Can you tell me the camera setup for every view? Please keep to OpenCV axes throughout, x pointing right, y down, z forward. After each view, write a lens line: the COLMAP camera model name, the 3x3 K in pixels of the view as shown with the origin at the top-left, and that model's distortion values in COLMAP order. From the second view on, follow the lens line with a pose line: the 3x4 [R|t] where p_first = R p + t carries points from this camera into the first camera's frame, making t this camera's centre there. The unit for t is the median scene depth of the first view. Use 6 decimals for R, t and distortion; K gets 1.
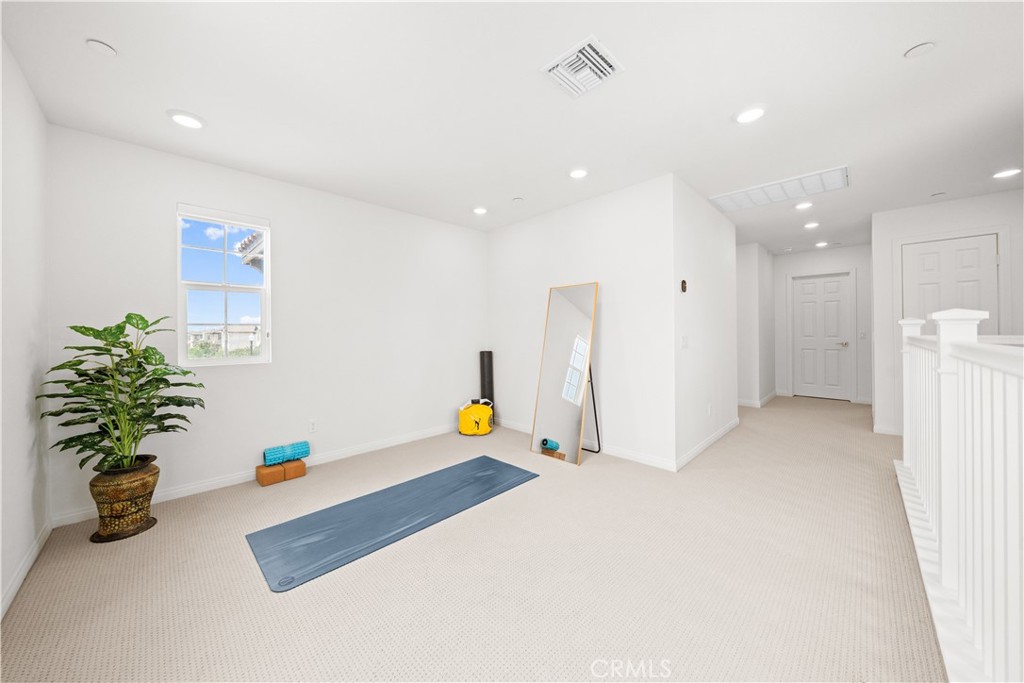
lens RADIAL K [[353.4, 0, 508.5], [0, 353.4, 330.7], [0, 0, 1]] dist [-0.001431, -0.000081]
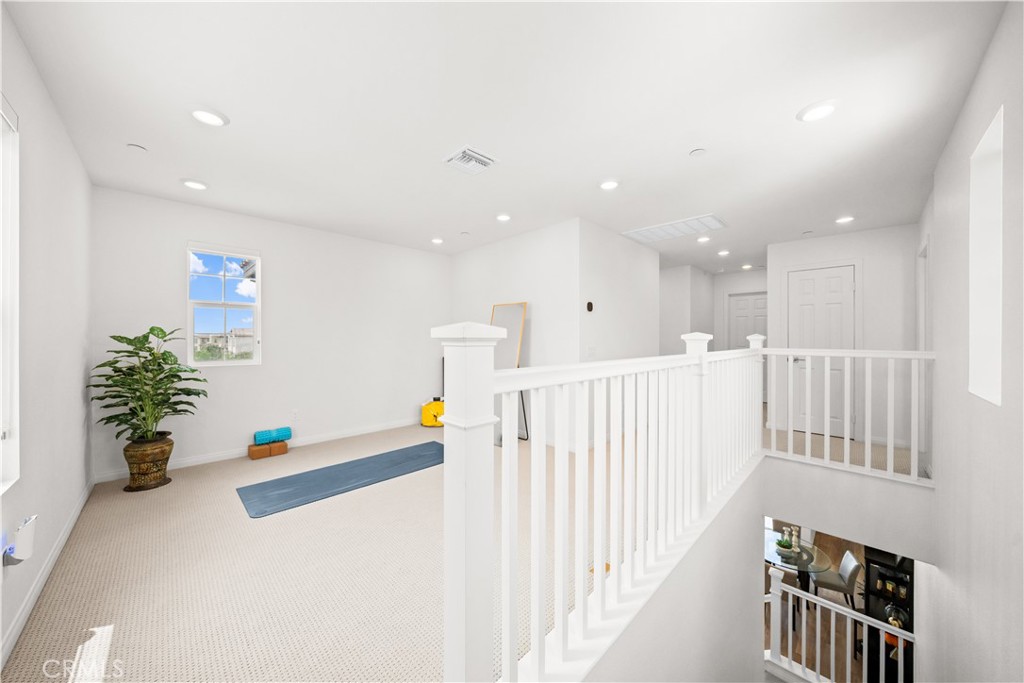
lens RADIAL K [[347.1, 0, 508.7], [0, 347.1, 338.8], [0, 0, 1]] dist [0.000716, -0.000018]
pose [[0.999940, 0.010288, -0.003692, 0.299172], [-0.010266, 0.999930, 0.005797, -0.022537], [0.003751, -0.005759, 0.999976, -0.328166]]
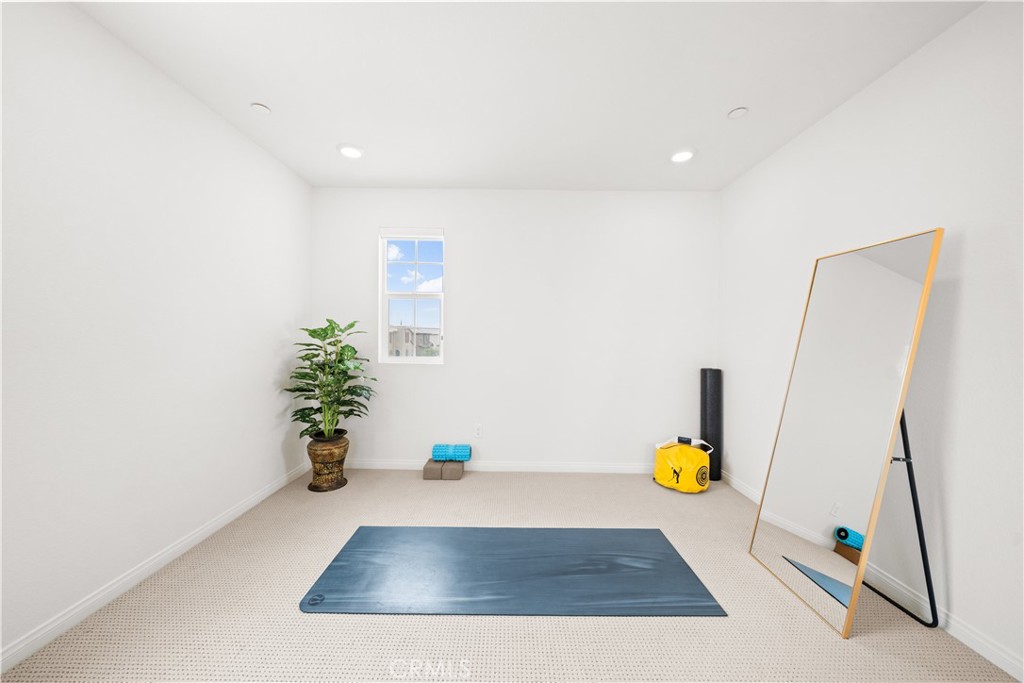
lens RADIAL K [[351.6, 0, 508.6], [0, 351.6, 342.1], [0, 0, 1]] dist [-0.001171, -0.000068]
pose [[0.711680, 0.028661, -0.701919, 0.276766], [-0.018048, 0.999584, 0.022517, -0.003675], [0.702272, -0.003357, 0.711900, 0.528529]]
